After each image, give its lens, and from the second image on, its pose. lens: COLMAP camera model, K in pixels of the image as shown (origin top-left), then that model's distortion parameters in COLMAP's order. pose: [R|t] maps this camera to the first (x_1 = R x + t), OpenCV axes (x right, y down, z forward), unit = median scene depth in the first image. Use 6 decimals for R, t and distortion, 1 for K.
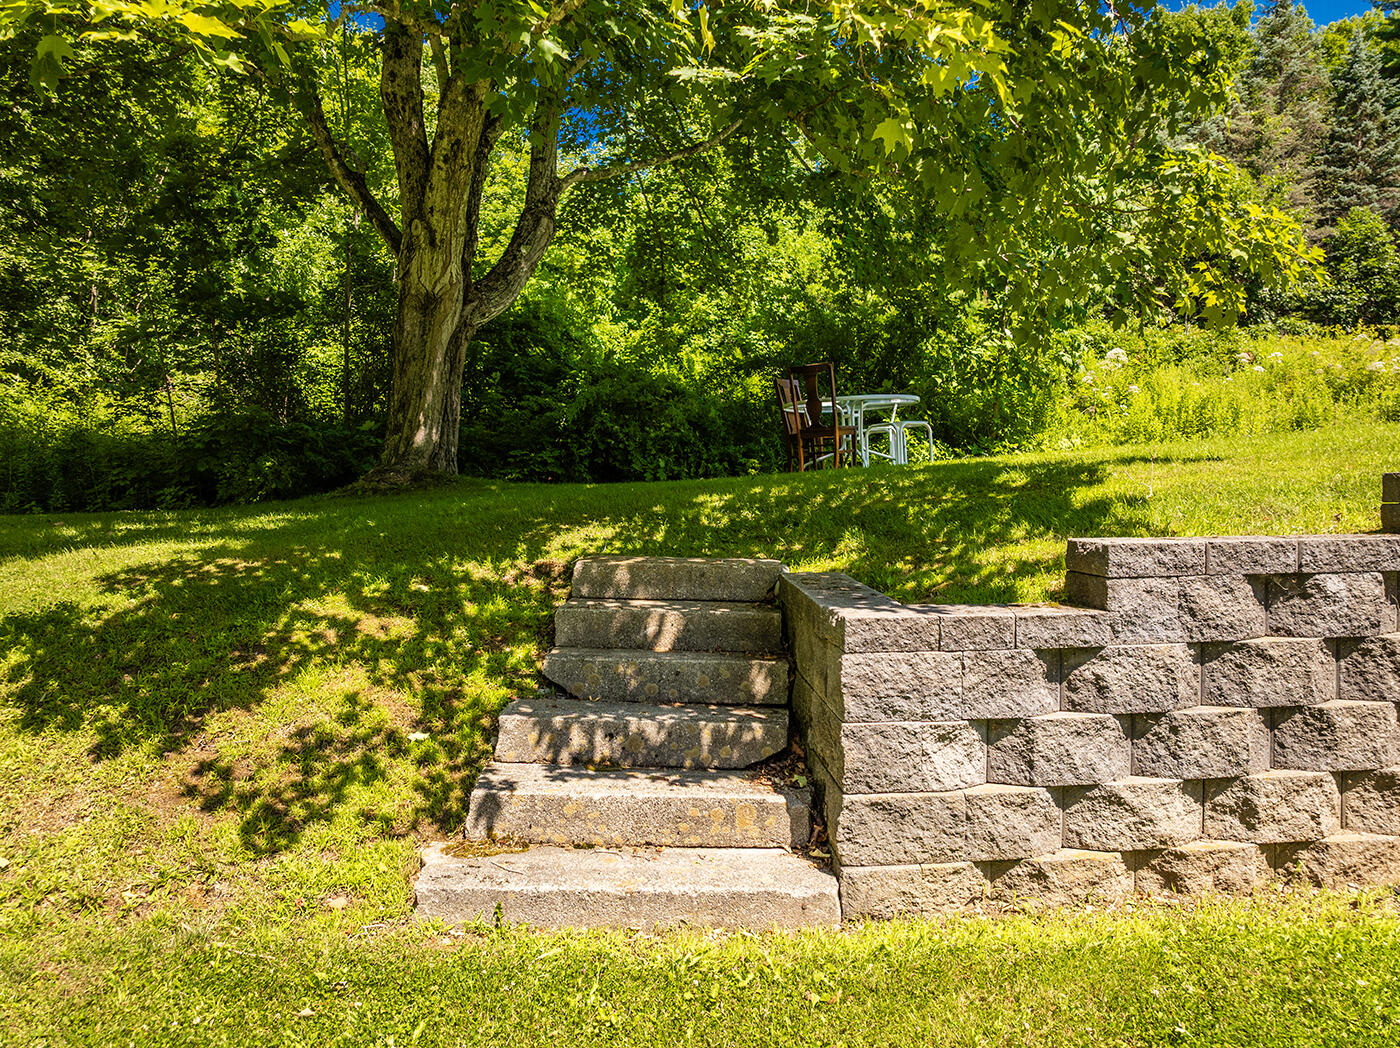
lens RADIAL K [[997.3, 0, 700.0], [0, 997.3, 524.0], [0, 0, 1]] dist [-0.004670, -0.002912]
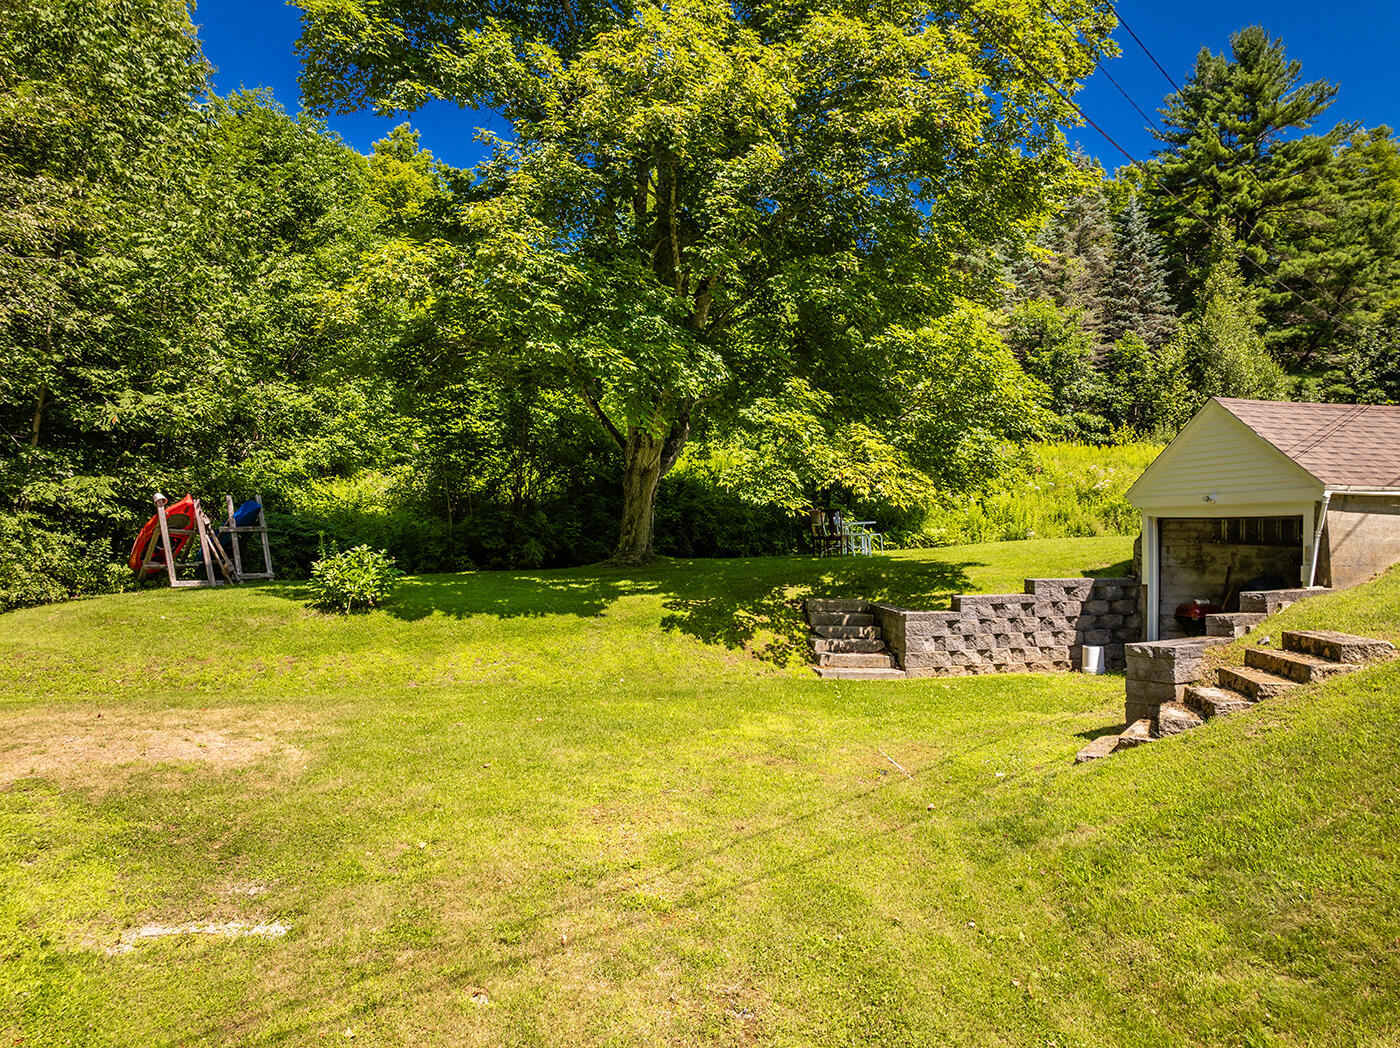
lens RADIAL K [[997.3, 0, 700.0], [0, 997.3, 524.0], [0, 0, 1]] dist [-0.004670, -0.002912]
pose [[0.990340, 0.006480, 0.138507, -1.355042], [-0.003069, 0.999687, -0.024830, -0.191197], [-0.138624, 0.024165, 0.990050, -3.235815]]
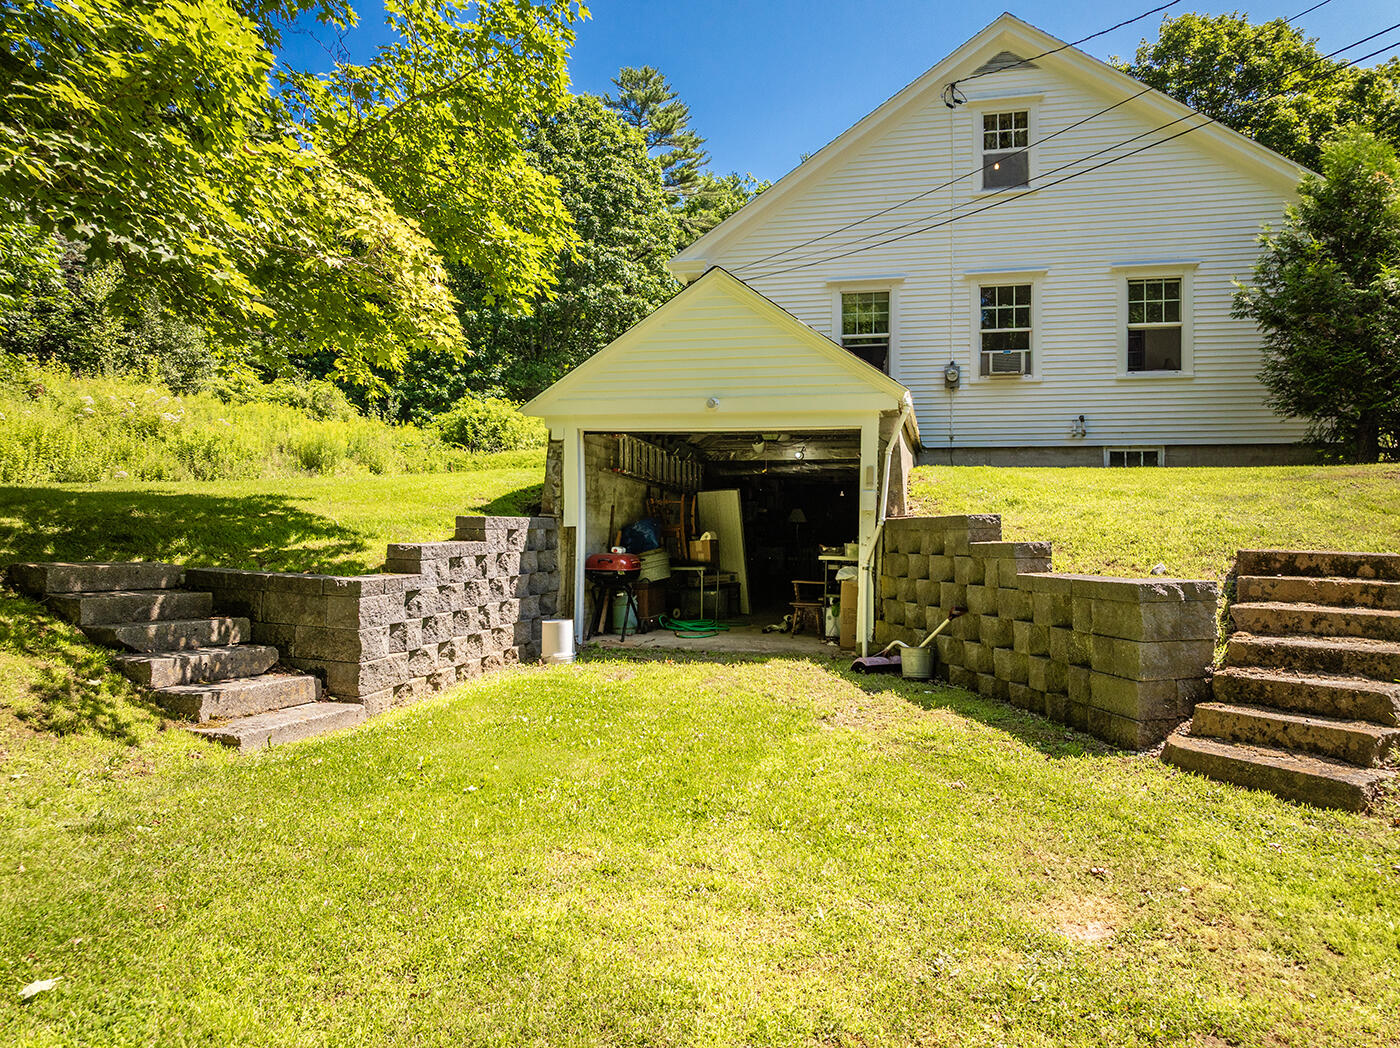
lens RADIAL K [[997.3, 0, 700.0], [0, 997.3, 524.0], [0, 0, 1]] dist [-0.004670, -0.002912]
pose [[0.315207, 0.011680, 0.948951, -1.575365], [0.000795, 0.999921, -0.012571, 0.000125], [-0.949022, 0.004717, 0.315173, -0.350446]]
